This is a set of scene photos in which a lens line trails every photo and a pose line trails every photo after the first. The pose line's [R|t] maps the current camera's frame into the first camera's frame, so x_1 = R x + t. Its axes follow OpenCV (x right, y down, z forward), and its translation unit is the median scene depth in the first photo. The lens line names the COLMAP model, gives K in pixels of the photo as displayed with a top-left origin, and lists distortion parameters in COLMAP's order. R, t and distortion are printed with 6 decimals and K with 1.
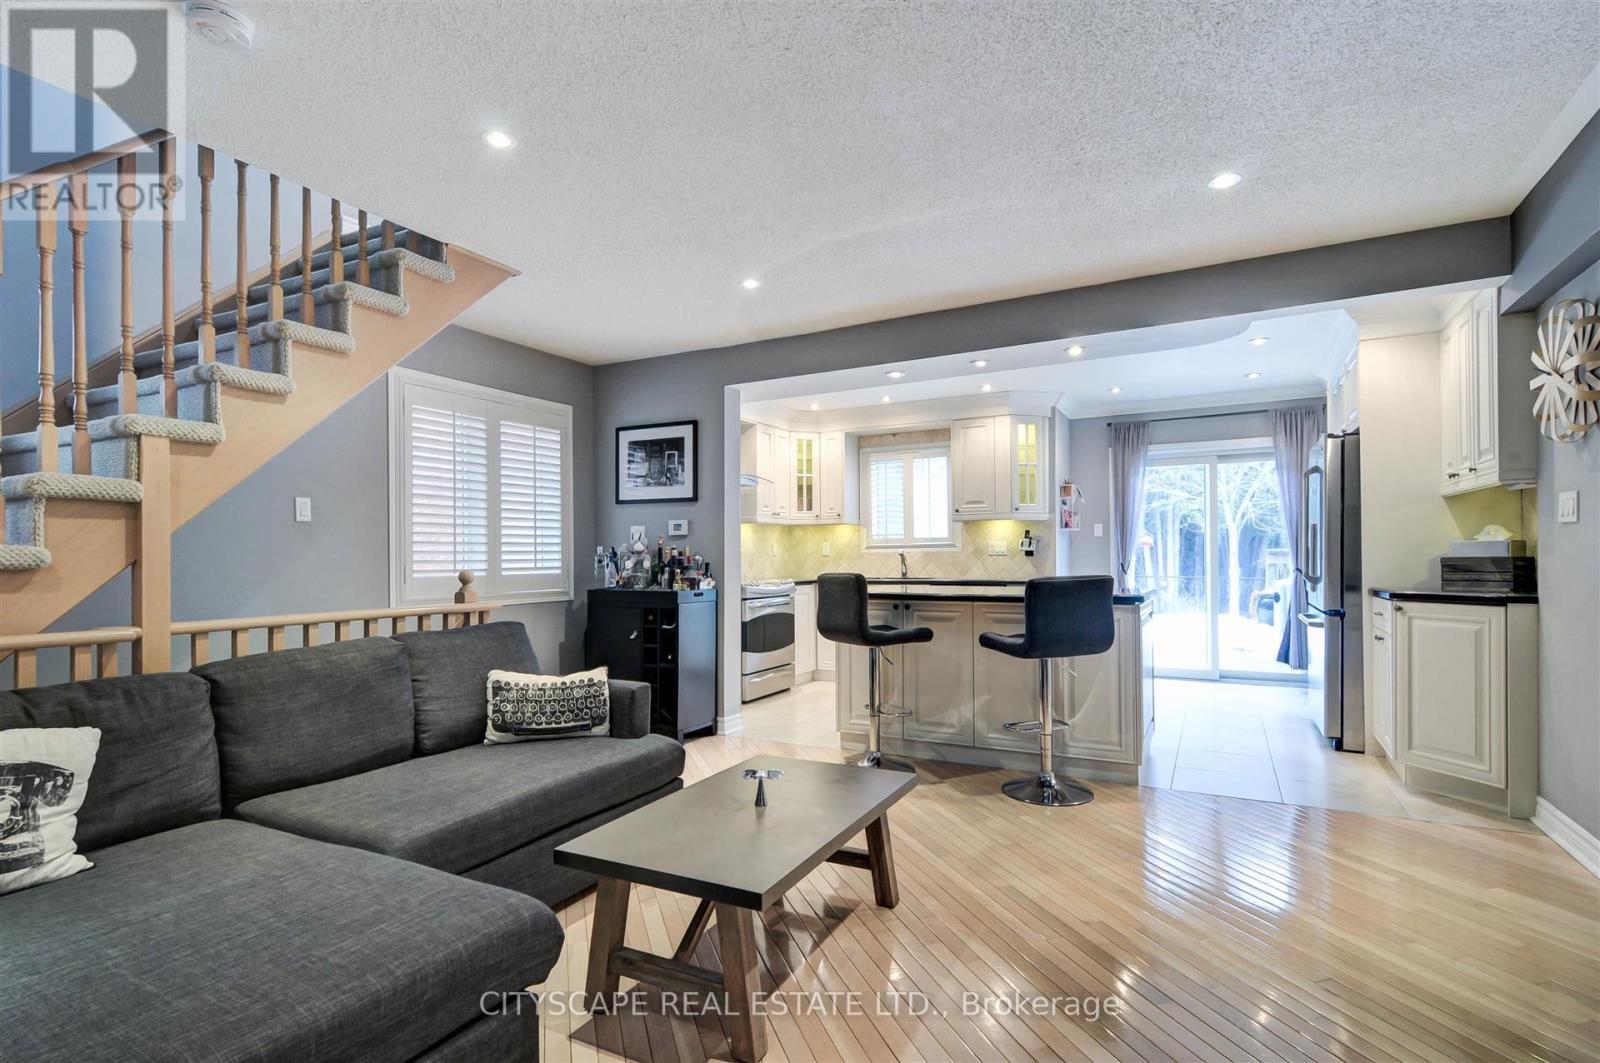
lens RADIAL K [[768.0, 0, 812.9], [0, 768.0, 555.2], [0, 0, 1]] dist [0.011012, -0.005229]
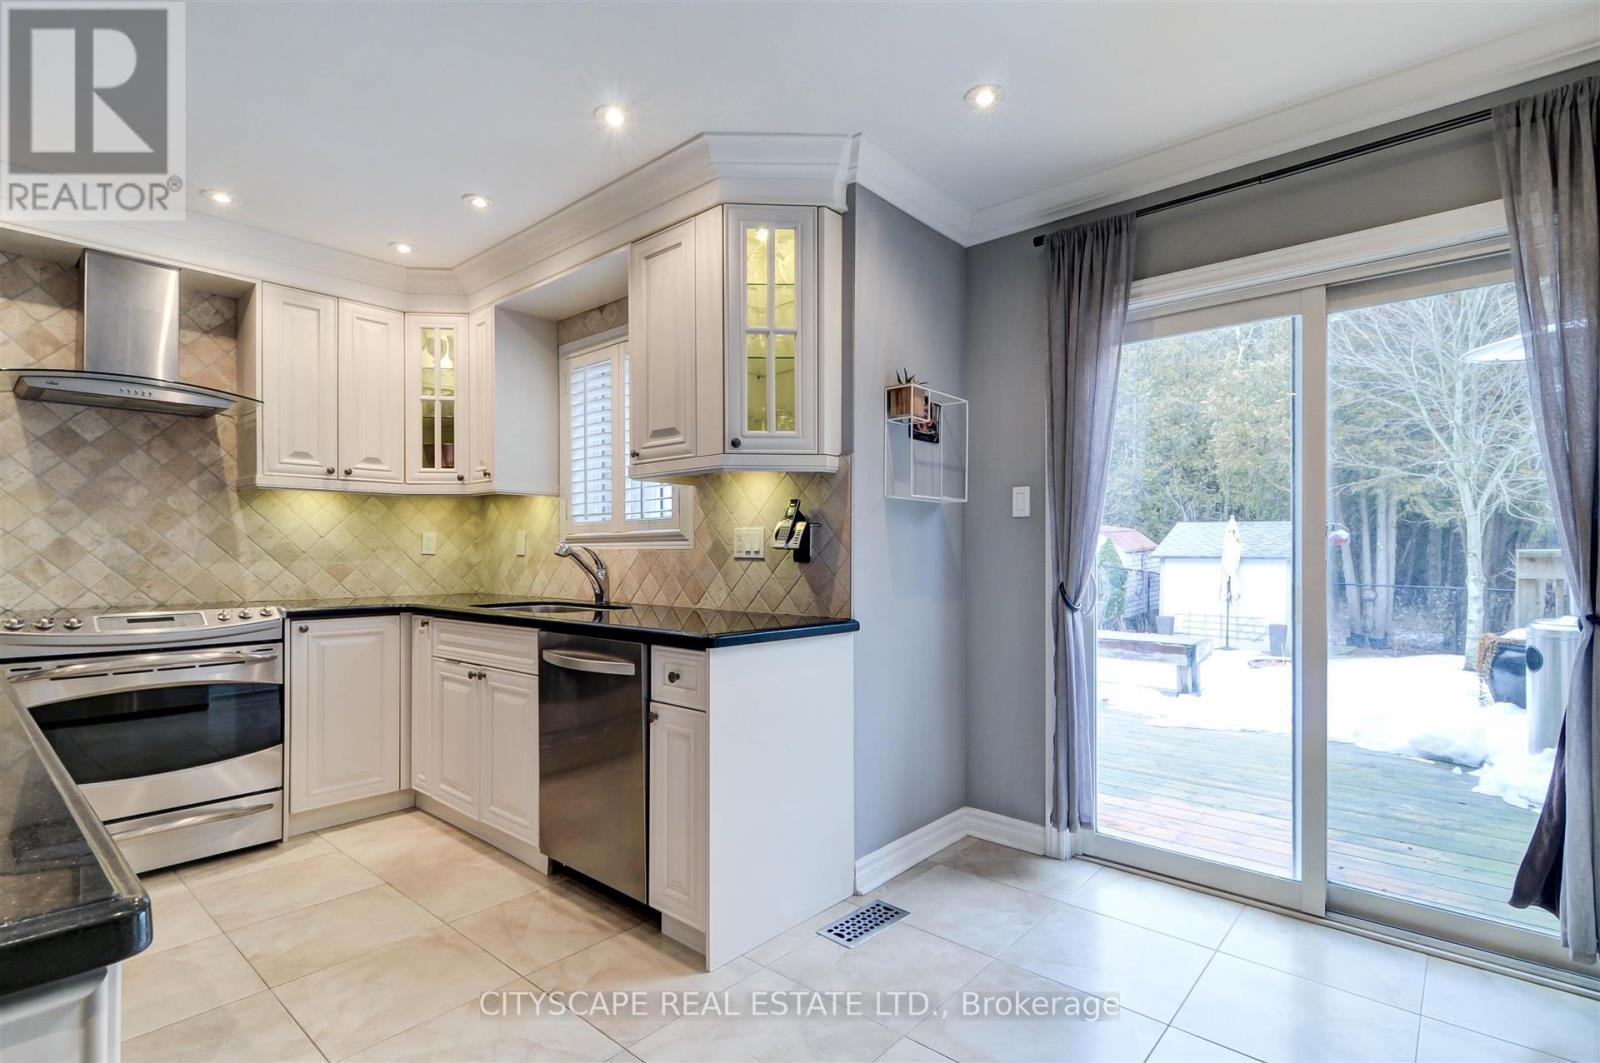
lens RADIAL K [[768.0, 0, 813.9], [0, 768.0, 553.9], [0, 0, 1]] dist [0.011012, -0.005229]
pose [[0.975034, 0.007932, -0.221913, 0.614023], [-0.007138, 0.999965, 0.004381, -0.008369], [0.221940, -0.002688, 0.975057, 0.983685]]
